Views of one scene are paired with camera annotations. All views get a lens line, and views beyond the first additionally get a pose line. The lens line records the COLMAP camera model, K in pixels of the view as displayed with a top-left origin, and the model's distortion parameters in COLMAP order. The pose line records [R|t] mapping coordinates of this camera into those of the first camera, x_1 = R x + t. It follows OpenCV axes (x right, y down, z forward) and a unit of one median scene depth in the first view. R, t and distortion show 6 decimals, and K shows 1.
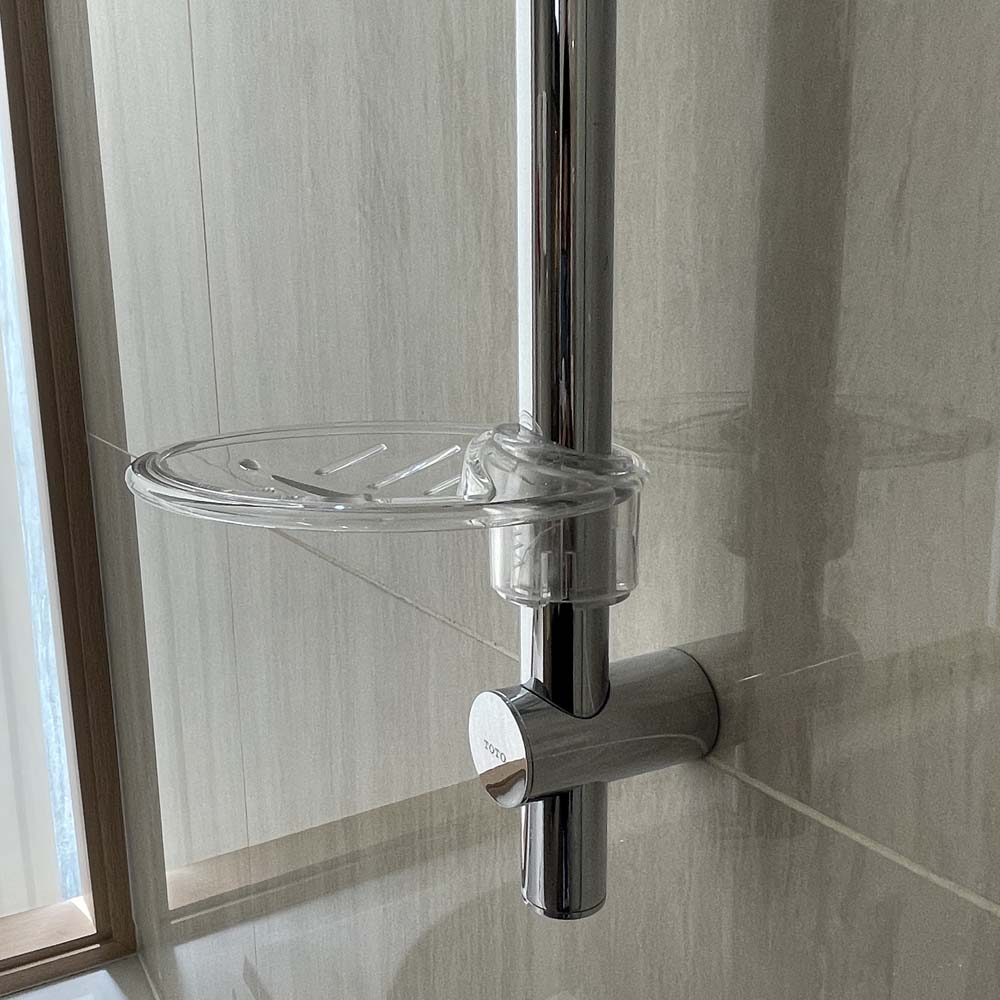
lens RADIAL K [[1002.3, 0, 464.2], [0, 1002.3, 496.7], [0, 0, 1]] dist [0.115977, -0.000753]
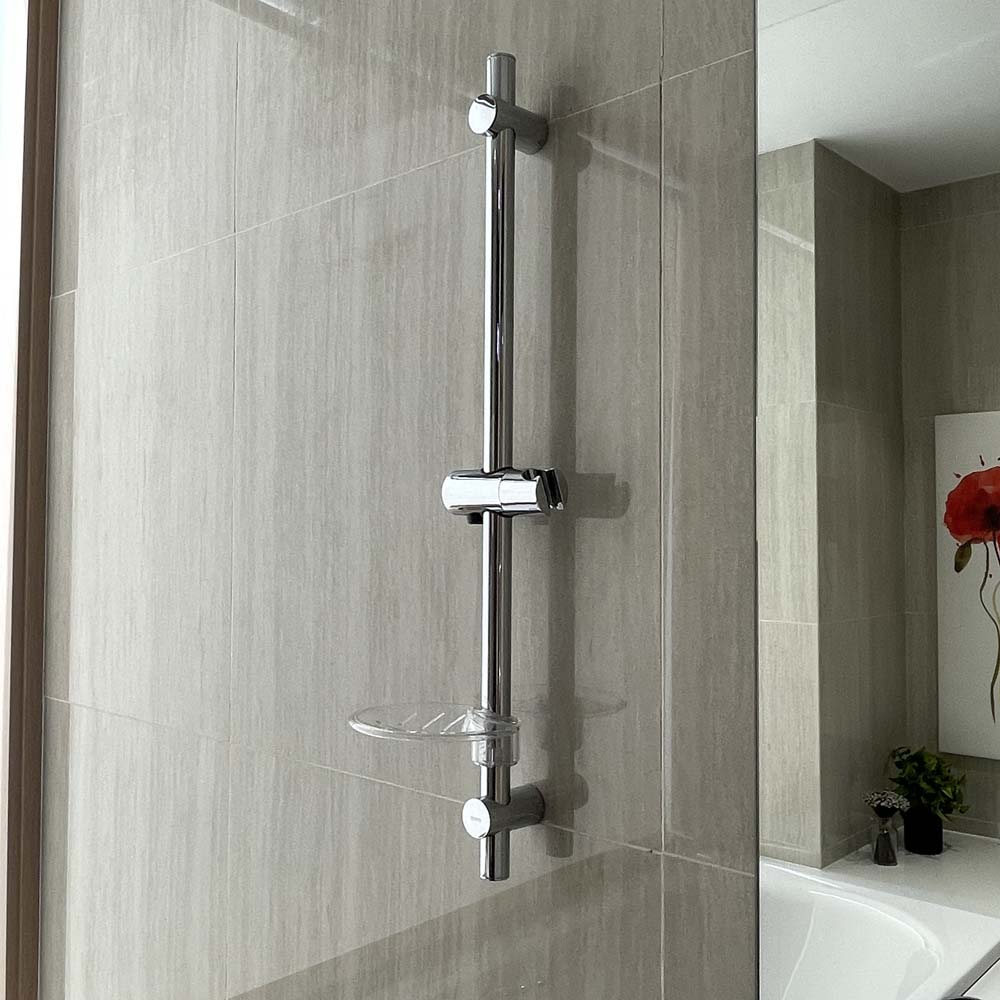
lens RADIAL K [[1030.2, 0, 500.0], [0, 1030.2, 500.0], [0, 0, 1]] dist [-0.004316, -0.012959]
pose [[0.957014, 0.037852, 0.287560, -0.769088], [0.030235, 0.973026, -0.228704, 0.032565], [-0.288461, 0.227567, 0.930056, -1.953254]]
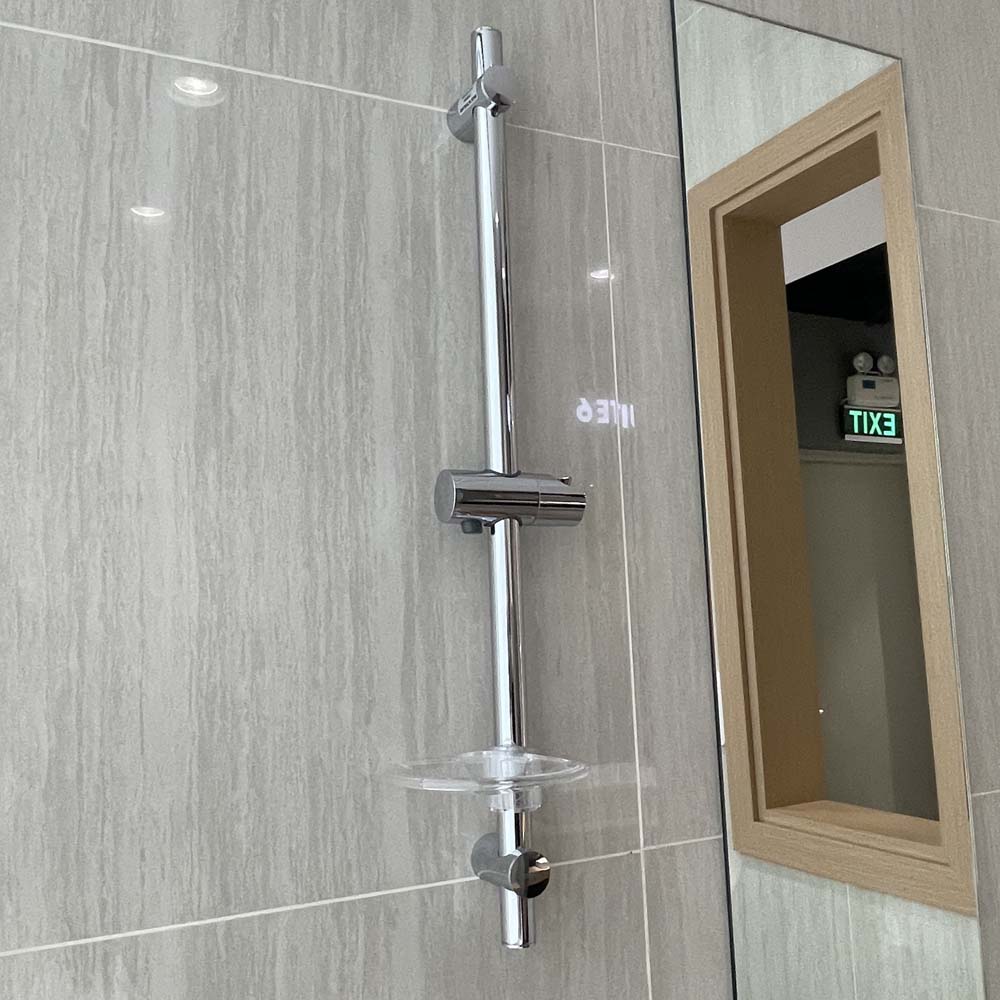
lens RADIAL K [[1030.2, 0, 500.0], [0, 1030.2, 500.0], [0, 0, 1]] dist [-0.004316, -0.012959]
pose [[0.060383, 0.136292, 0.988827, -2.548055], [0.234355, 0.961008, -0.146769, -0.278427], [-0.970274, 0.240599, 0.026088, 0.759314]]
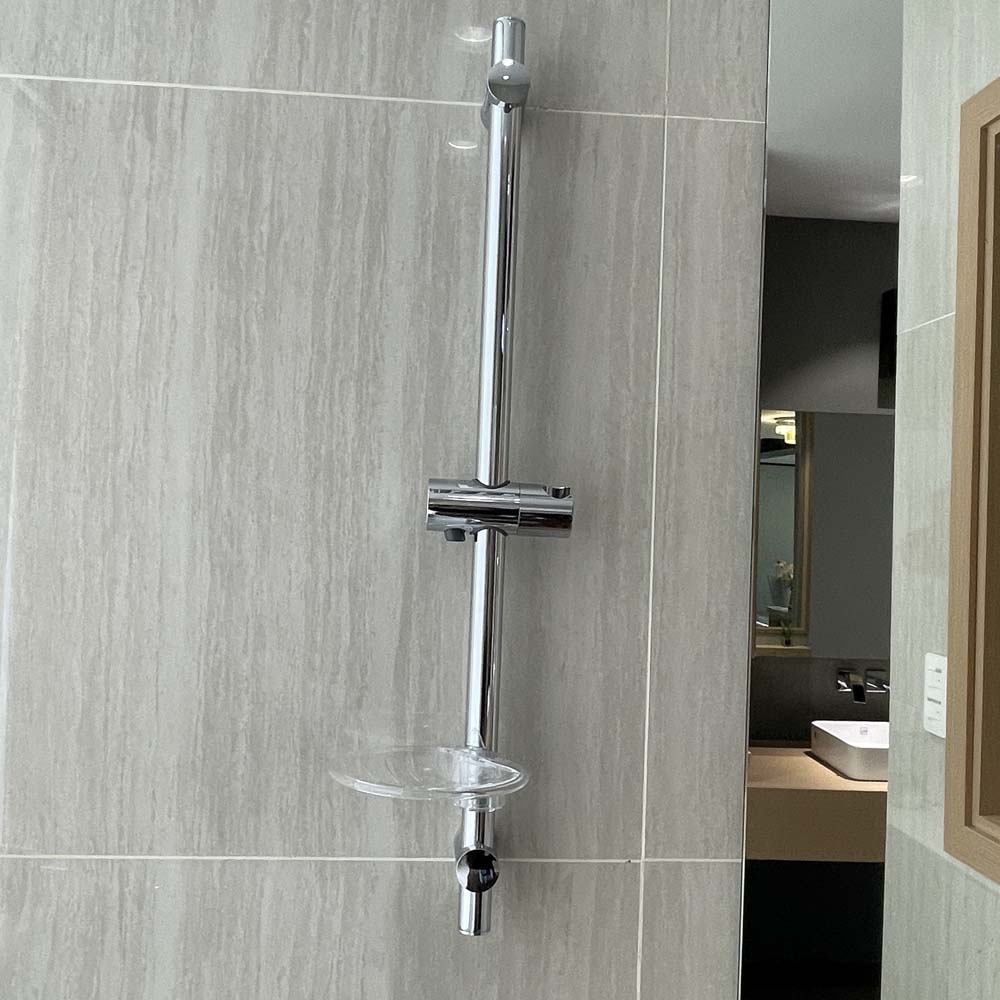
lens RADIAL K [[1038.8, 0, 501.4], [0, 1038.8, 513.5], [0, 0, 1]] dist [-0.007930, -0.009661]
pose [[0.425484, 0.044613, 0.903866, -2.362514], [0.134868, 0.984504, -0.112081, -0.347501], [-0.894860, 0.169592, 0.412874, -0.324599]]
